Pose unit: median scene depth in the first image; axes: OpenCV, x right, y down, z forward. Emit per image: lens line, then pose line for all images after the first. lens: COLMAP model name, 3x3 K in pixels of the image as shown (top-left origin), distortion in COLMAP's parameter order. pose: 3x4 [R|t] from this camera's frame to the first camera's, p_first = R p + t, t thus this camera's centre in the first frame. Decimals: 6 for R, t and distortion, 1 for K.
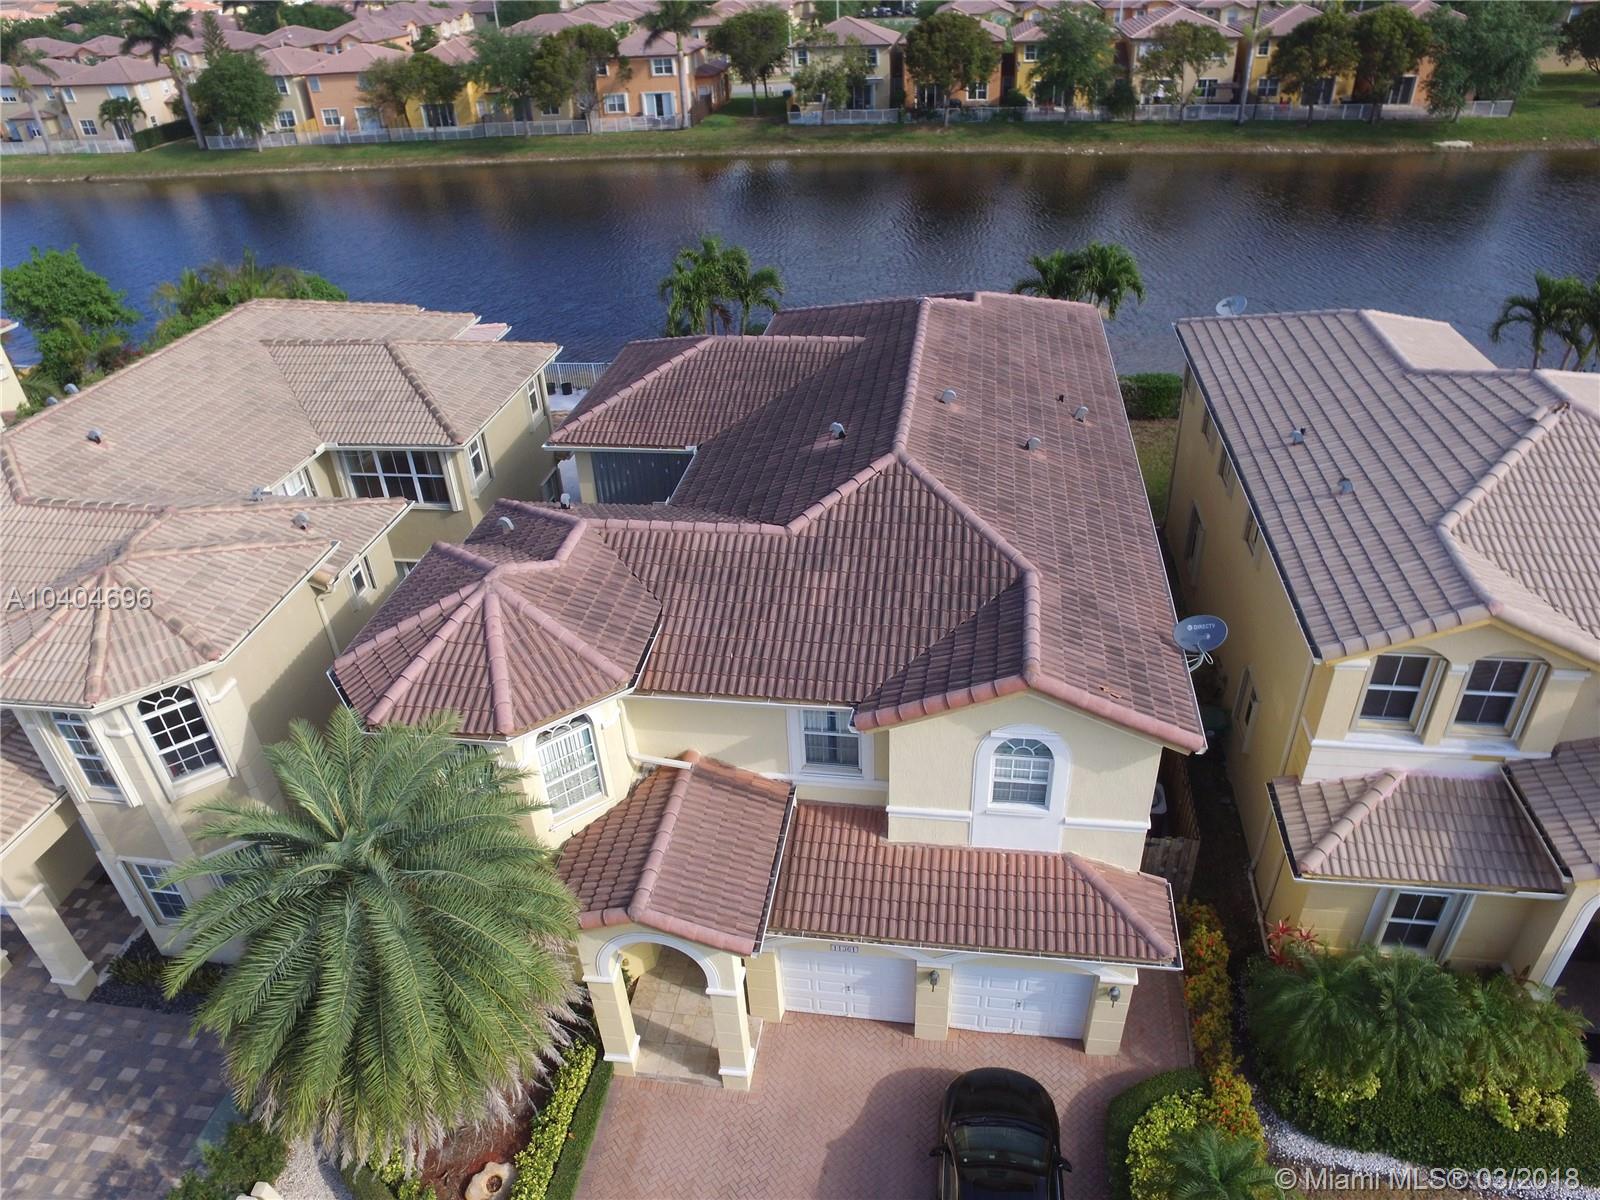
lens RADIAL K [[1076.1, 0, 793.5], [0, 1076.1, 605.3], [0, 0, 1]] dist [-0.125715, 0.092809]
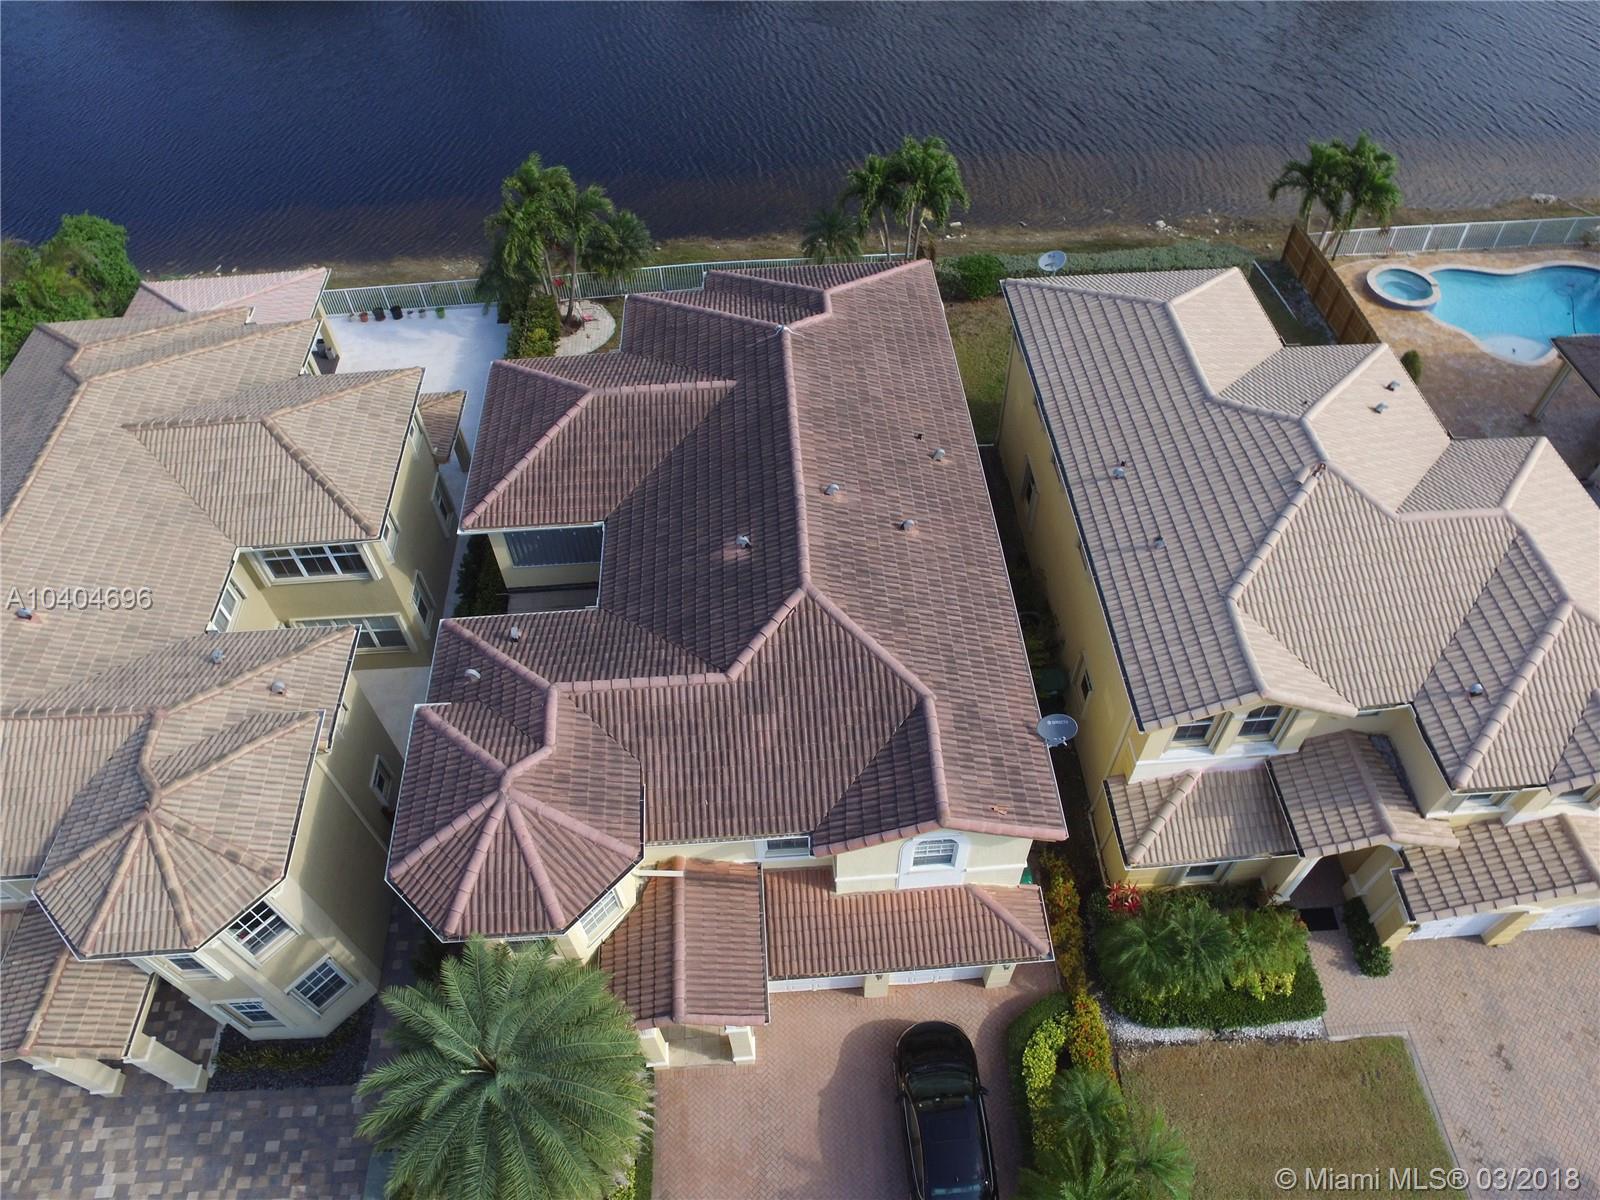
lens RADIAL K [[1076.1, 0, 793.5], [0, 1076.1, 605.3], [0, 0, 1]] dist [-0.125715, 0.092809]
pose [[0.976696, -0.156087, 0.147313, -0.102646], [0.103985, 0.944572, 0.311403, -0.533101], [-0.187754, -0.288828, 0.938790, -0.135085]]
